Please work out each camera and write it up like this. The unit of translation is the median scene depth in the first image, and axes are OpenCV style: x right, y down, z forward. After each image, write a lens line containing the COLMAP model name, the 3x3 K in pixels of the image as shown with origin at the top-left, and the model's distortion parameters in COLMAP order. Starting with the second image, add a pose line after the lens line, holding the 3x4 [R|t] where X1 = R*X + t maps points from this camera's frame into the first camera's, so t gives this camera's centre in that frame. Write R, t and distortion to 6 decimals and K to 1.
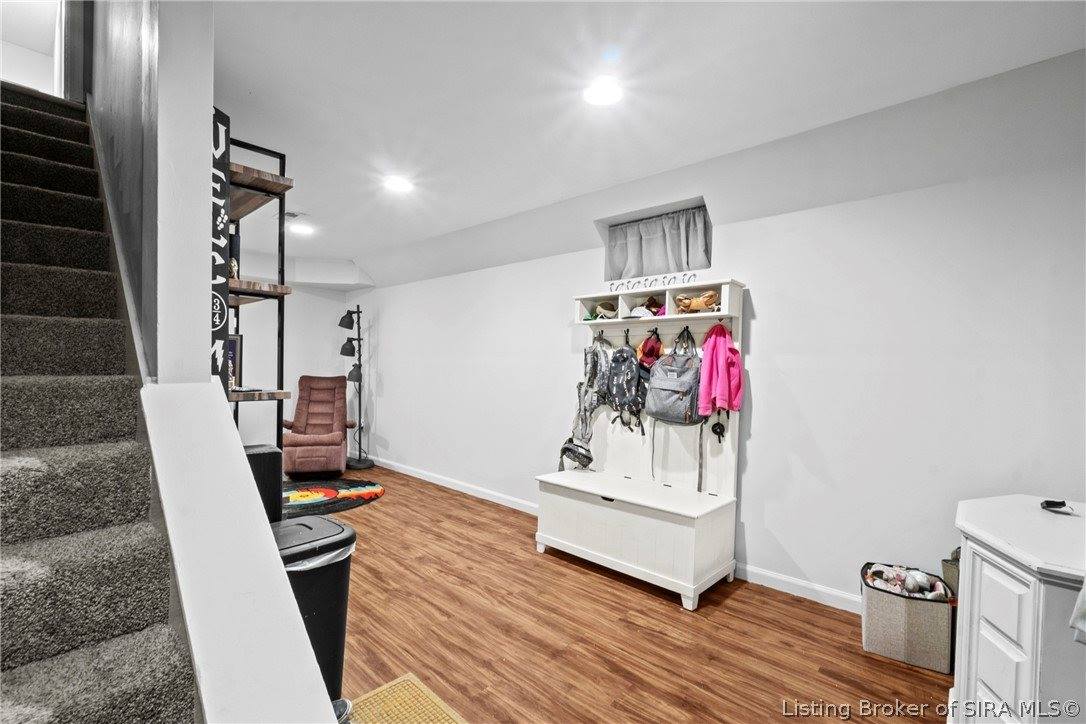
lens RADIAL K [[491.0, 0, 531.1], [0, 491.0, 363.8], [0, 0, 1]] dist [-0.009293, 0.000182]
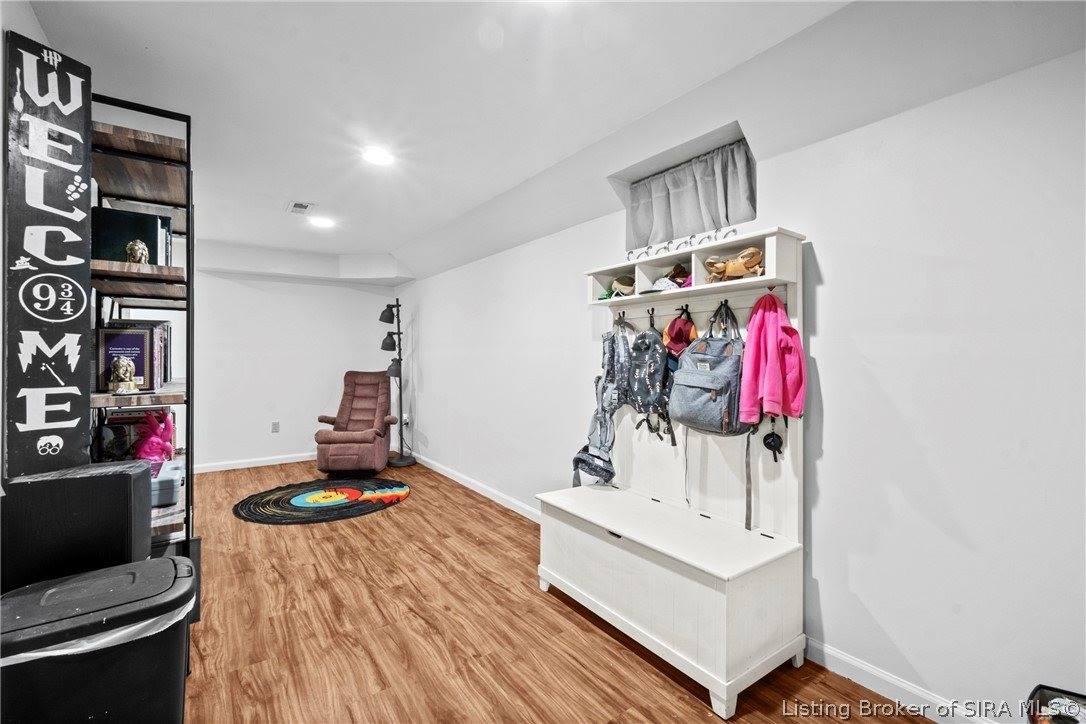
lens RADIAL K [[472.2, 0, 524.4], [0, 472.2, 340.6], [0, 0, 1]] dist [-0.009440, 0.002624]
pose [[0.977465, -0.026313, -0.209452, 0.166083], [0.019648, 0.999234, -0.033838, 0.002929], [0.210181, 0.028960, 0.977233, 0.239917]]
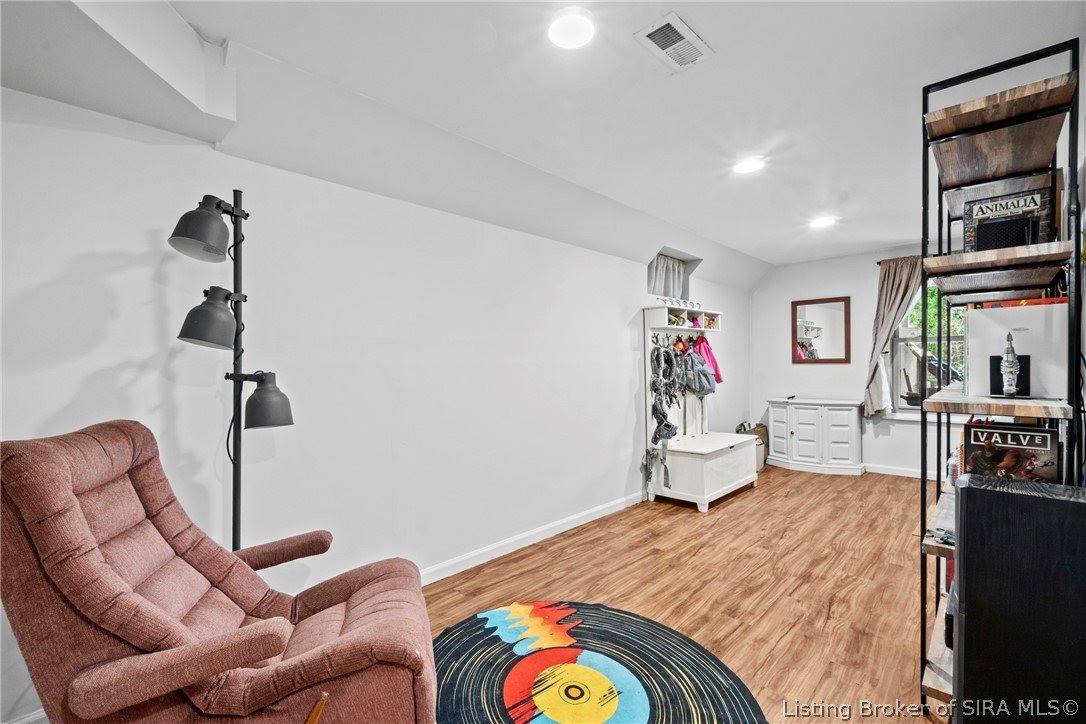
lens RADIAL K [[472.2, 0, 550.6], [0, 472.2, 365.1], [0, 0, 1]] dist [-0.009440, 0.002624]
pose [[-0.004811, -0.022219, 0.999742, -1.208927], [0.008332, 0.999718, 0.022259, -0.017195], [-0.999954, 0.008437, -0.004625, 1.449789]]
